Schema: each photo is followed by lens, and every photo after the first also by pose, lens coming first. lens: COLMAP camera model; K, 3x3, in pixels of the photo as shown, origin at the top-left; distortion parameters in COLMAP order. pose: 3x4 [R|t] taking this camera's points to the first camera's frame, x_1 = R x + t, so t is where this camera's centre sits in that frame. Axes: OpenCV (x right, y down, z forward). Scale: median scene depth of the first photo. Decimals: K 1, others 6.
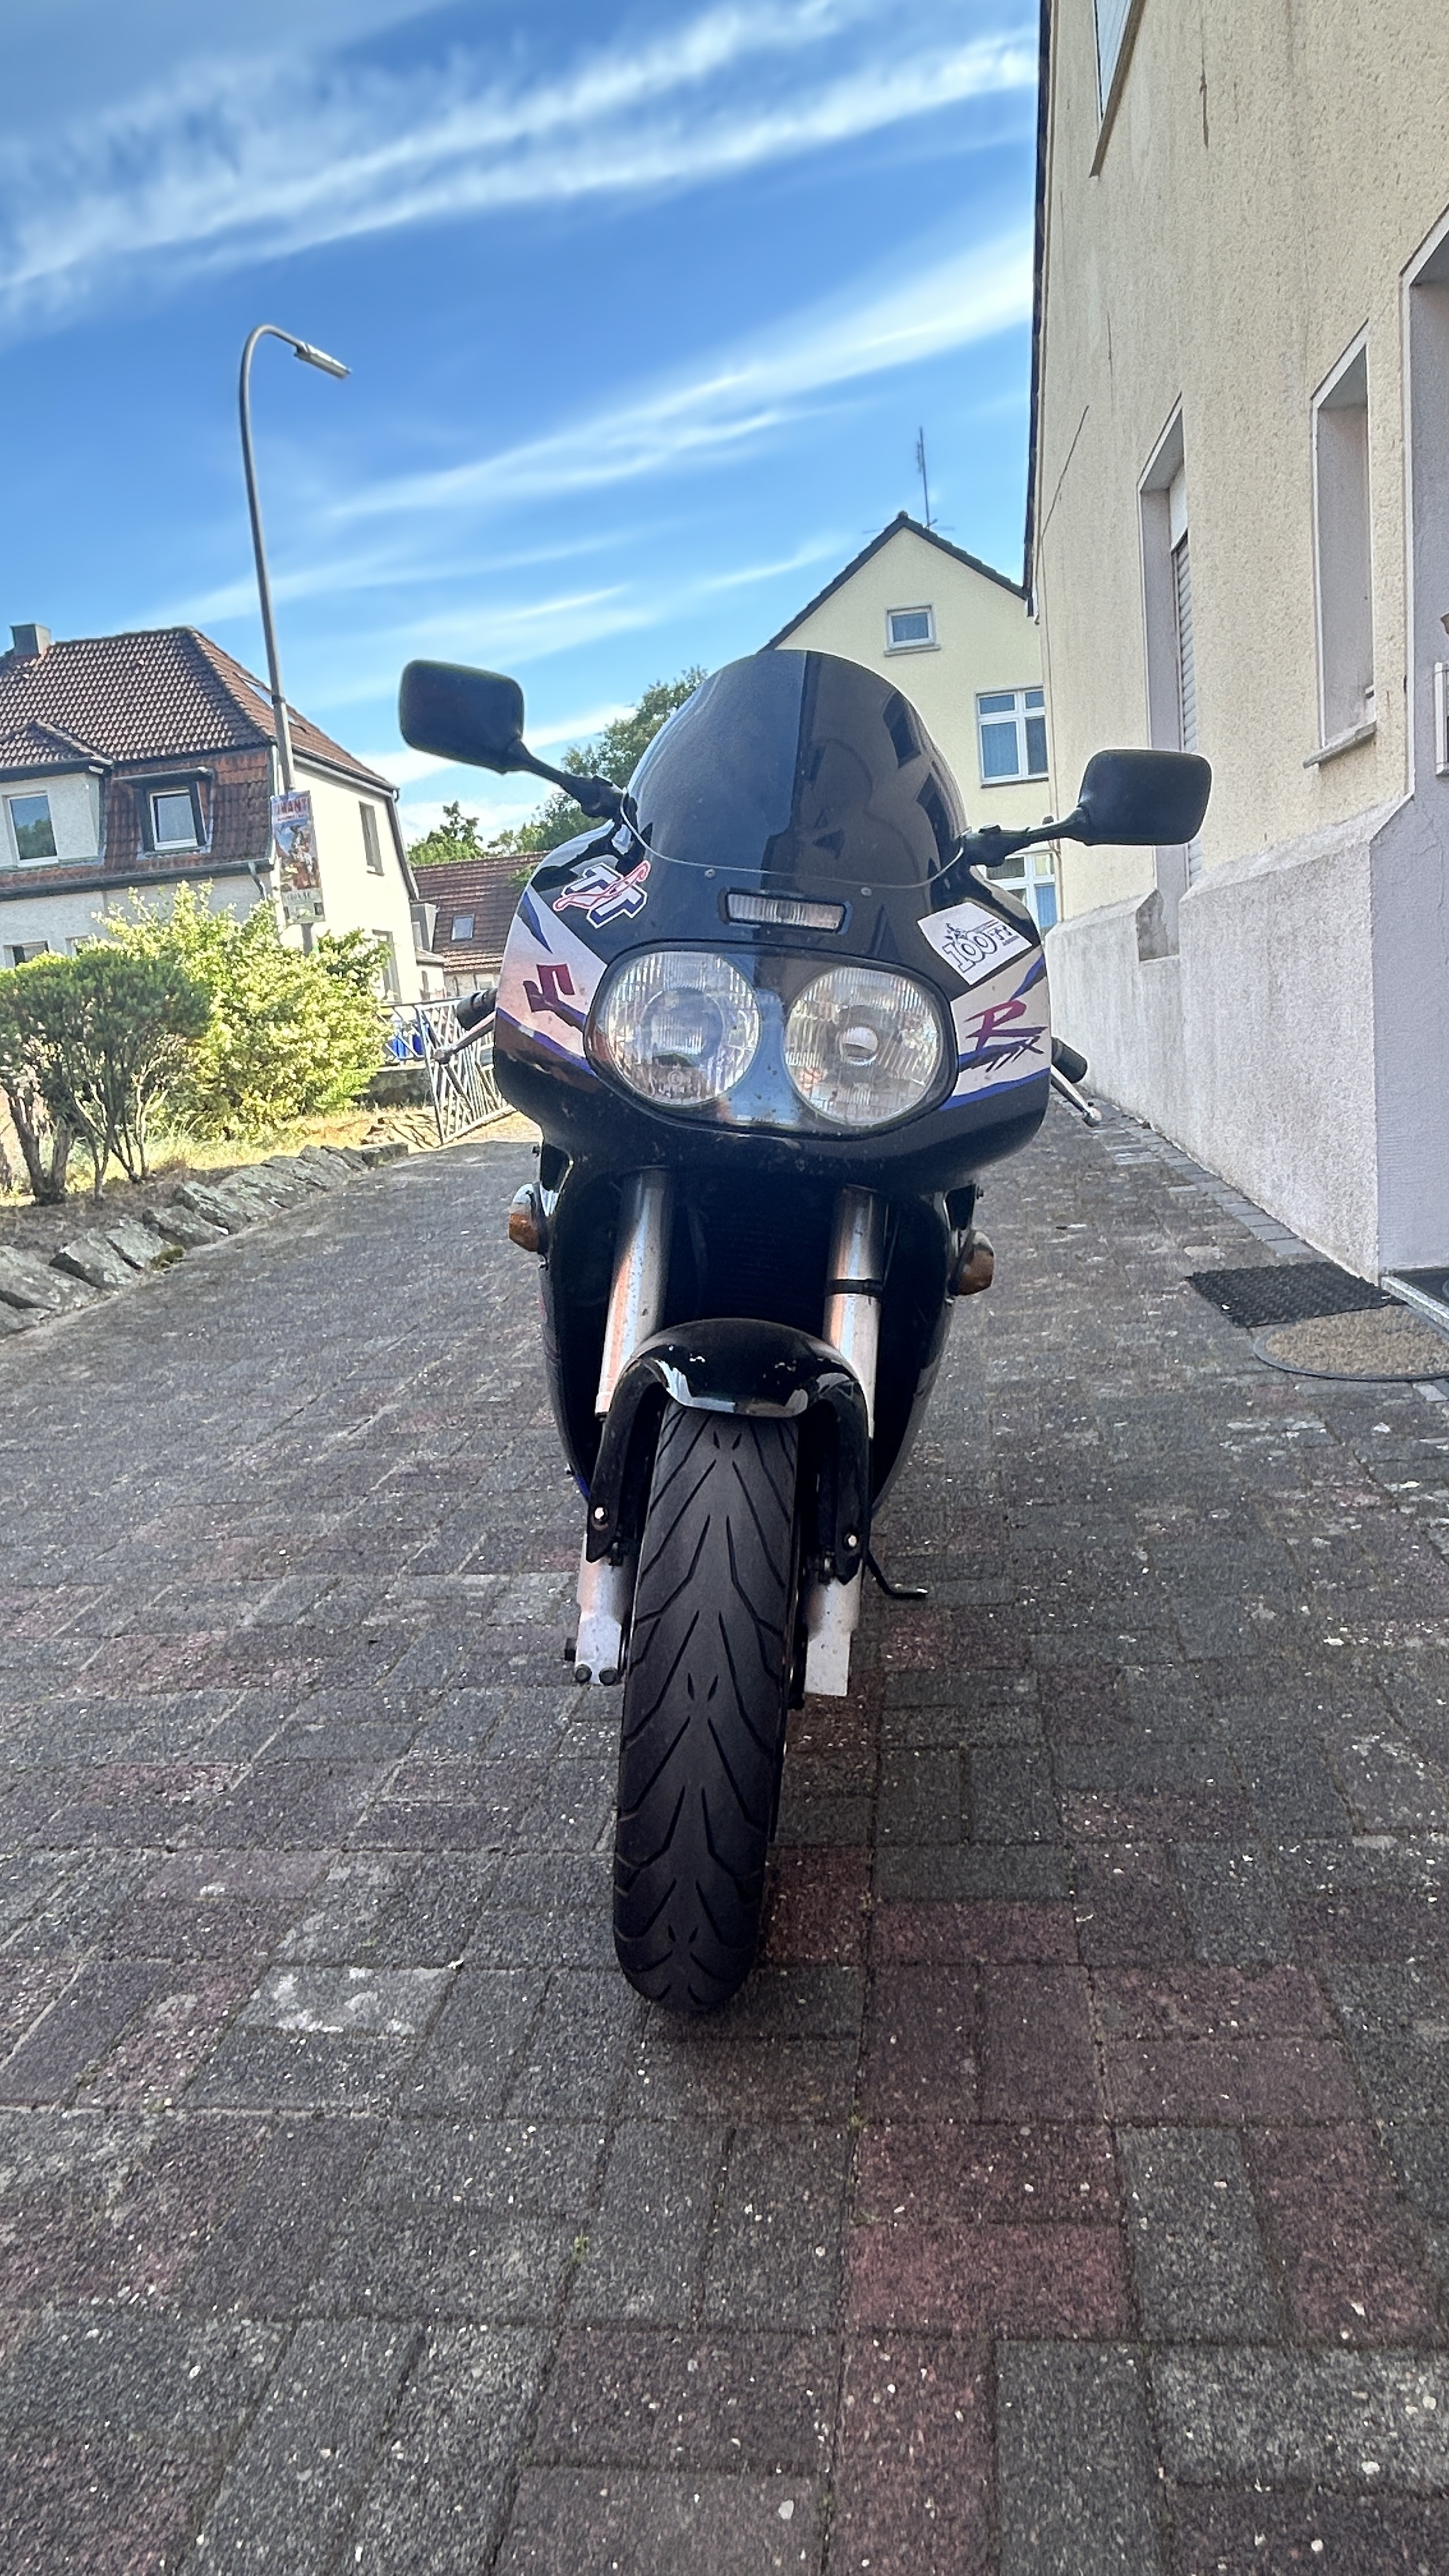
lens RADIAL K [[1630.4, 0, 724.5], [0, 1630.4, 1288.0], [0, 0, 1]] dist [-0.002606, -0.001190]
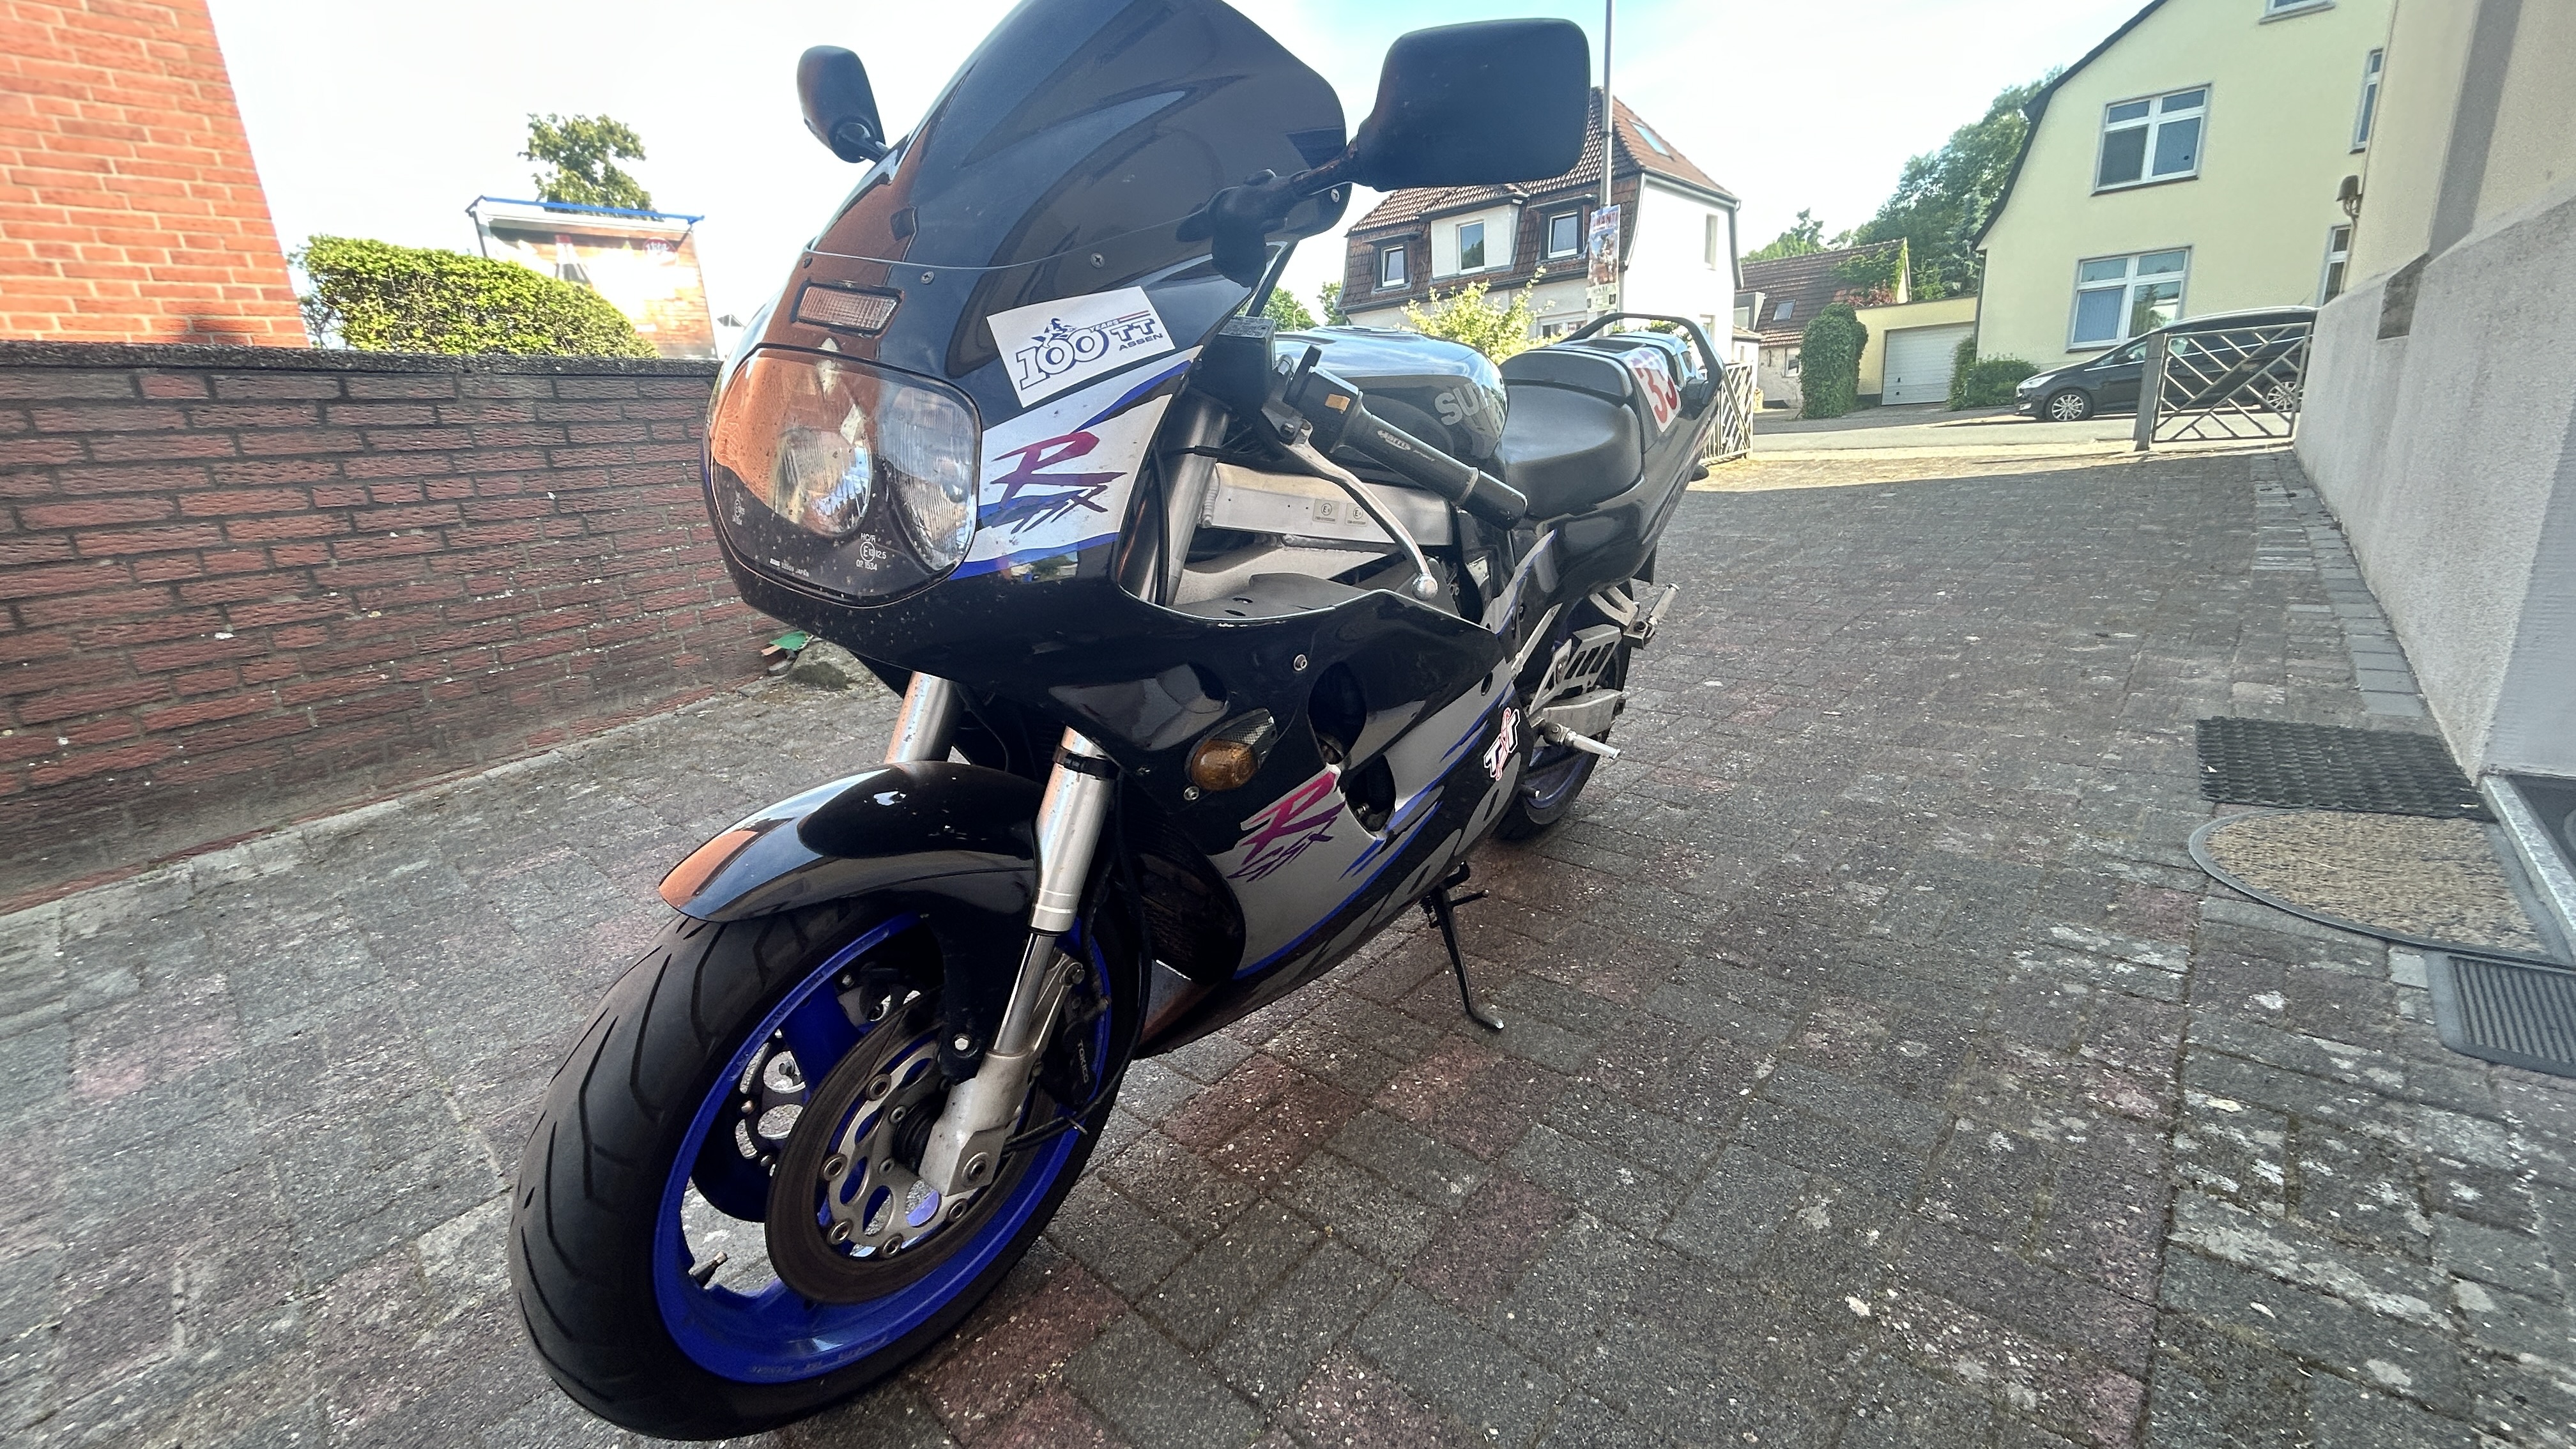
lens RADIAL K [[1064.0, 0, 1288.0], [0, 1064.0, 724.5], [0, 0, 1]] dist [-0.004802, 0.002537]
pose [[0.811669, 0.195339, -0.550487, 0.254121], [-0.109928, 0.976668, 0.184485, -0.070999], [0.573680, -0.089227, 0.814205, 0.320494]]
